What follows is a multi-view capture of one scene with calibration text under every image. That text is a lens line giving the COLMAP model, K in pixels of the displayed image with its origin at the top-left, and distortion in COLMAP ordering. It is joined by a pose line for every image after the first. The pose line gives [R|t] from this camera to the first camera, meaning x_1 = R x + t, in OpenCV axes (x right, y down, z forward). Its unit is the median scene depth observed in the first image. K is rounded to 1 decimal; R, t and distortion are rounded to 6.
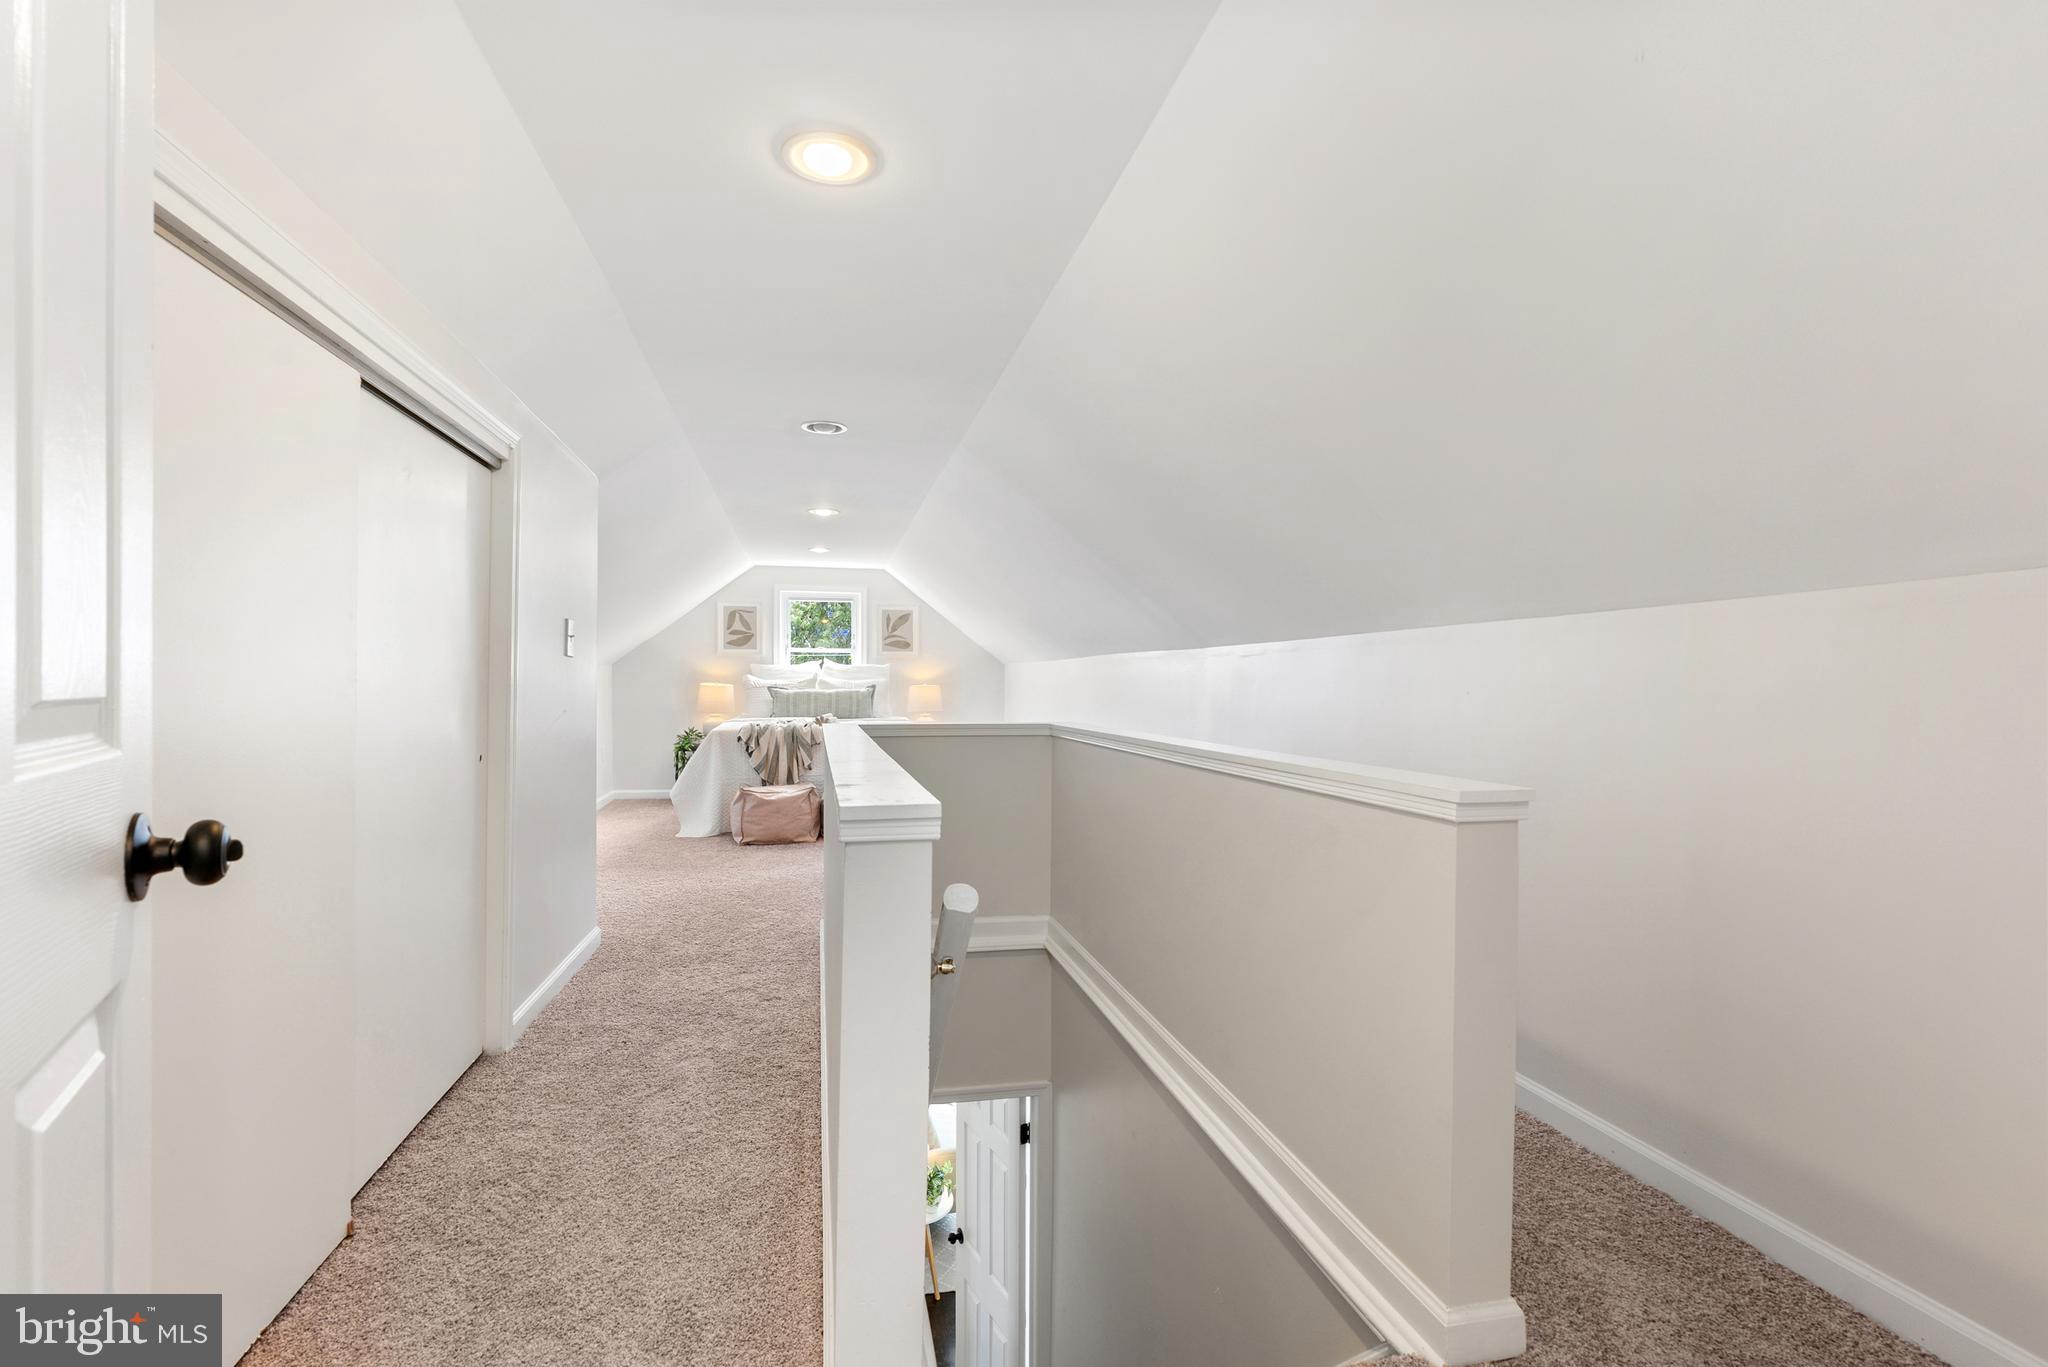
lens RADIAL K [[942.1, 0, 1022.2], [0, 942.1, 682.5], [0, 0, 1]] dist [0.001805, 0.002487]
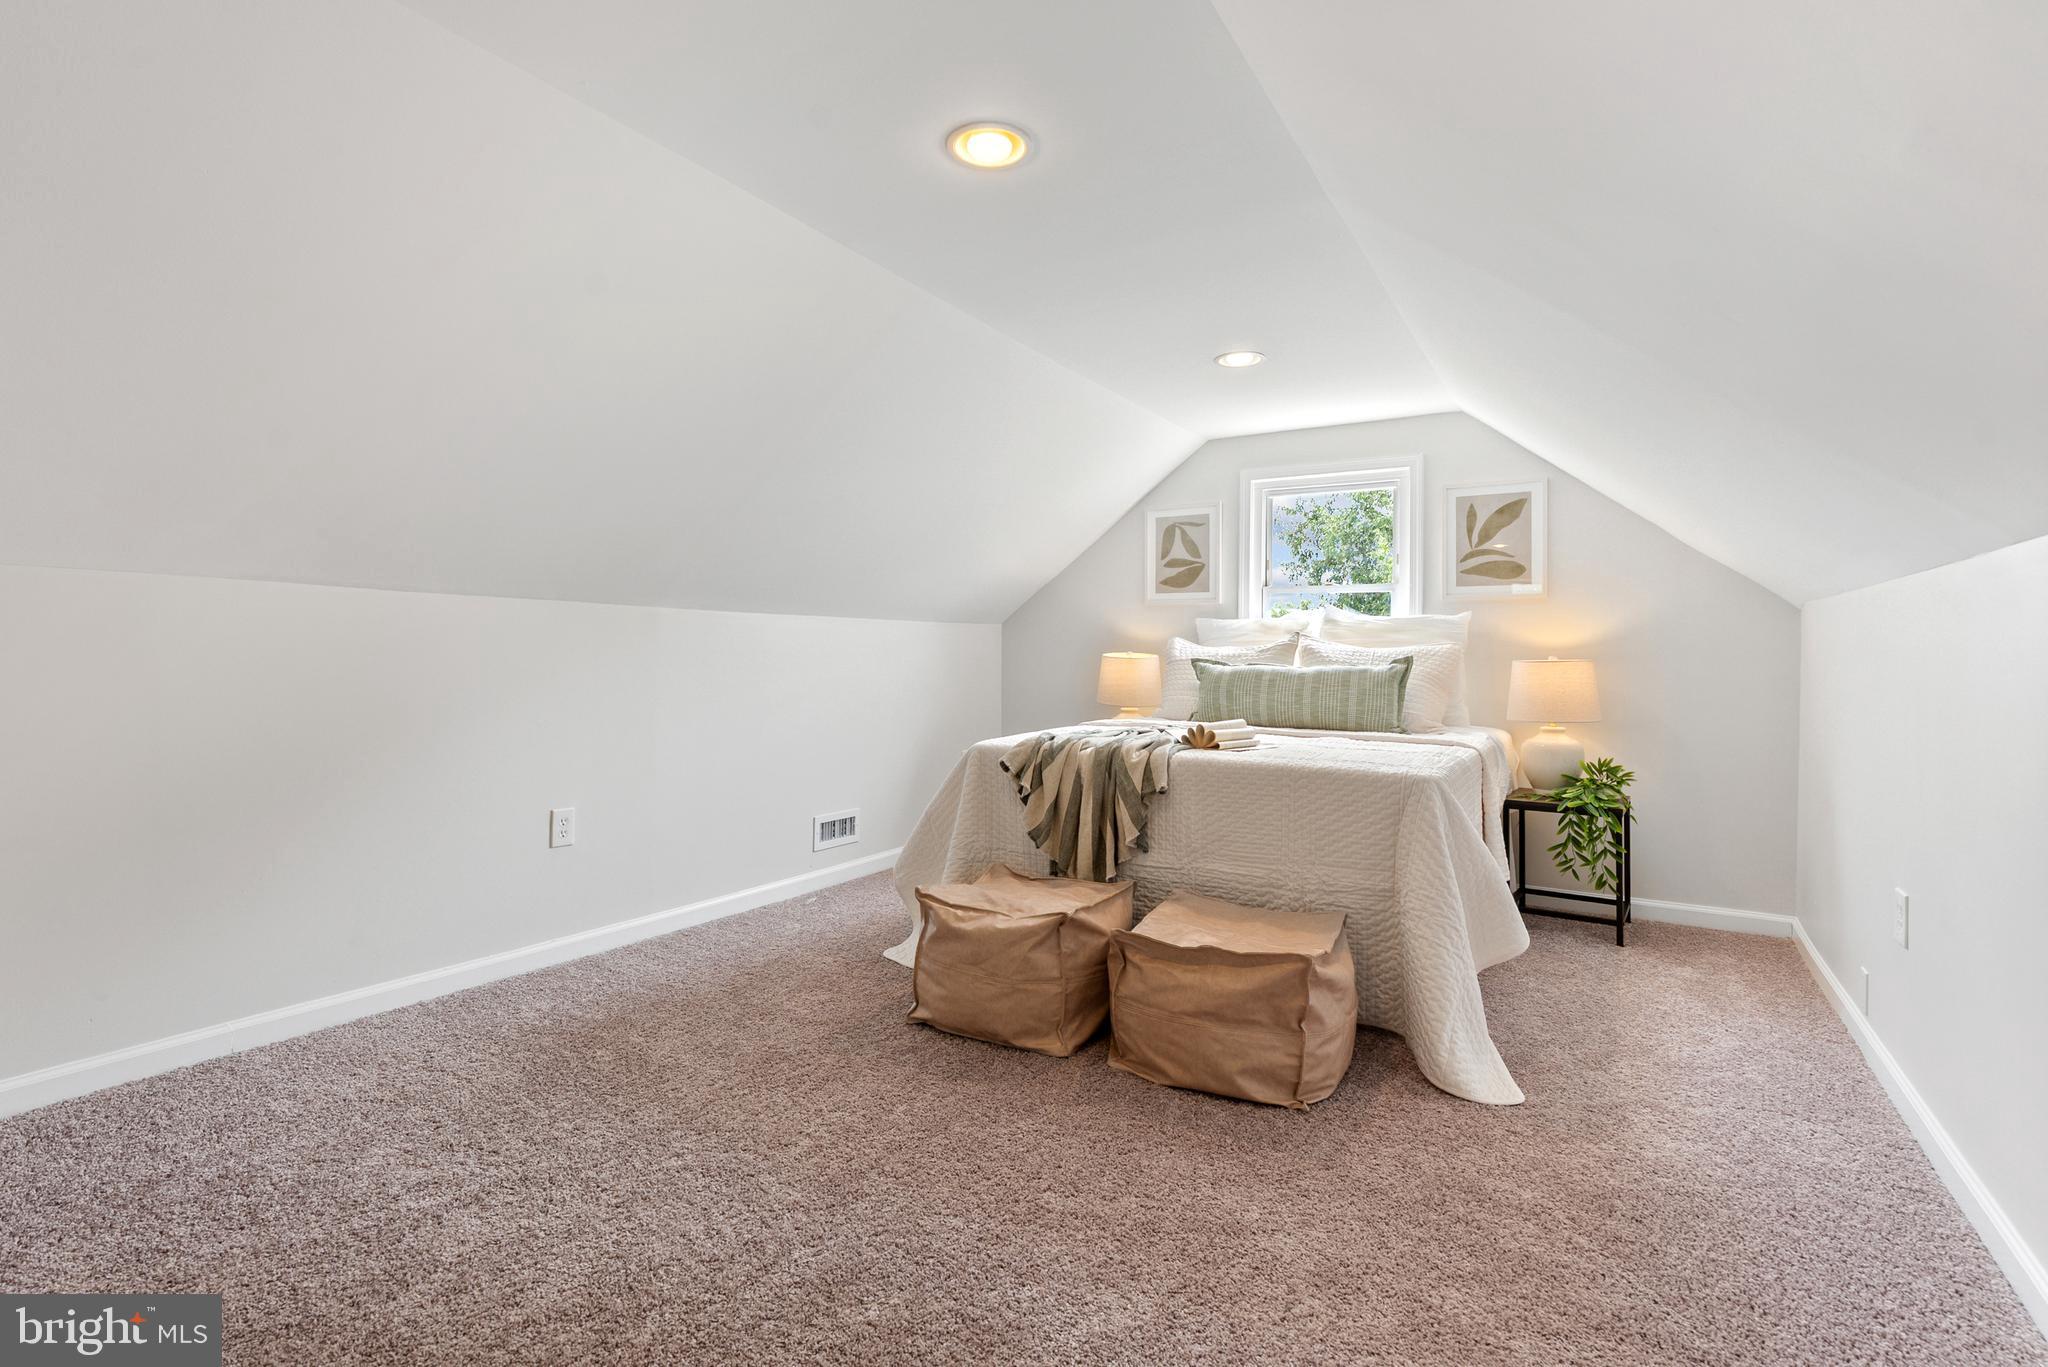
lens RADIAL K [[942.1, 0, 1012.1], [0, 942.1, 653.8], [0, 0, 1]] dist [0.001805, 0.002487]
pose [[0.701520, 0.005470, -0.712629, 0.030662], [-0.008971, 0.999959, -0.001156, 0.003012], [0.712594, 0.007204, 0.701540, 0.534949]]
